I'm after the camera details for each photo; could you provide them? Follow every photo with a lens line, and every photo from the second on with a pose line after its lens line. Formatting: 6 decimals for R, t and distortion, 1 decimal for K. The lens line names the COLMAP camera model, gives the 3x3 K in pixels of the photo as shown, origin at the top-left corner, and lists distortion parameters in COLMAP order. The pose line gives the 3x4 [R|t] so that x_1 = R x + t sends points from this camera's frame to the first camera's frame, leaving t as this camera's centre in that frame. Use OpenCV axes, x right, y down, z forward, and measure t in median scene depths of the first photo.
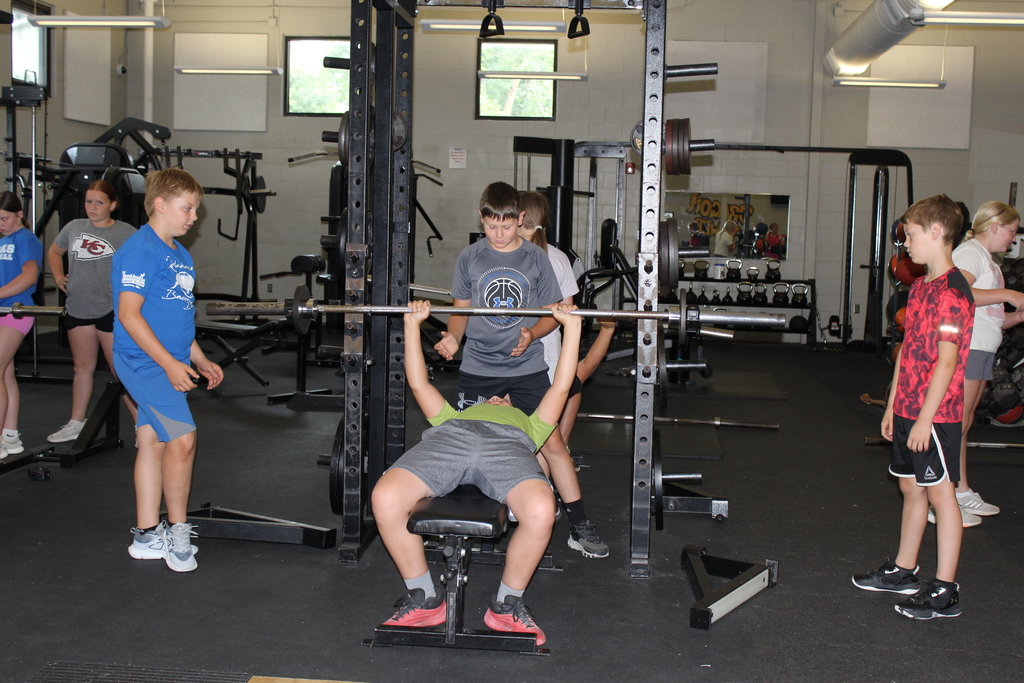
lens RADIAL K [[1284.6, 0, 512.0], [0, 1284.6, 341.5], [0, 0, 1]] dist [-0.061334, 0.092234]
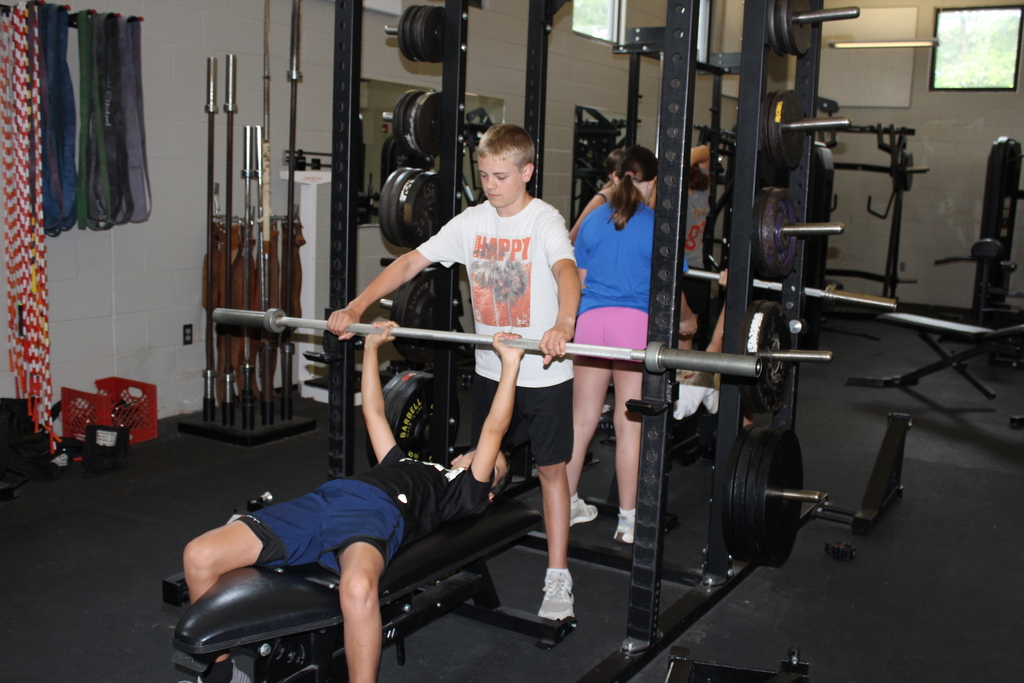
lens RADIAL K [[1102.4, 0, 512.0], [0, 1102.4, 341.5], [0, 0, 1]] dist [-0.010407, -0.010254]
pose [[0.897142, 0.081901, -0.434083, -0.097001], [-0.064067, 0.996396, 0.055585, -0.014472], [0.437071, -0.022057, 0.899156, 0.120759]]
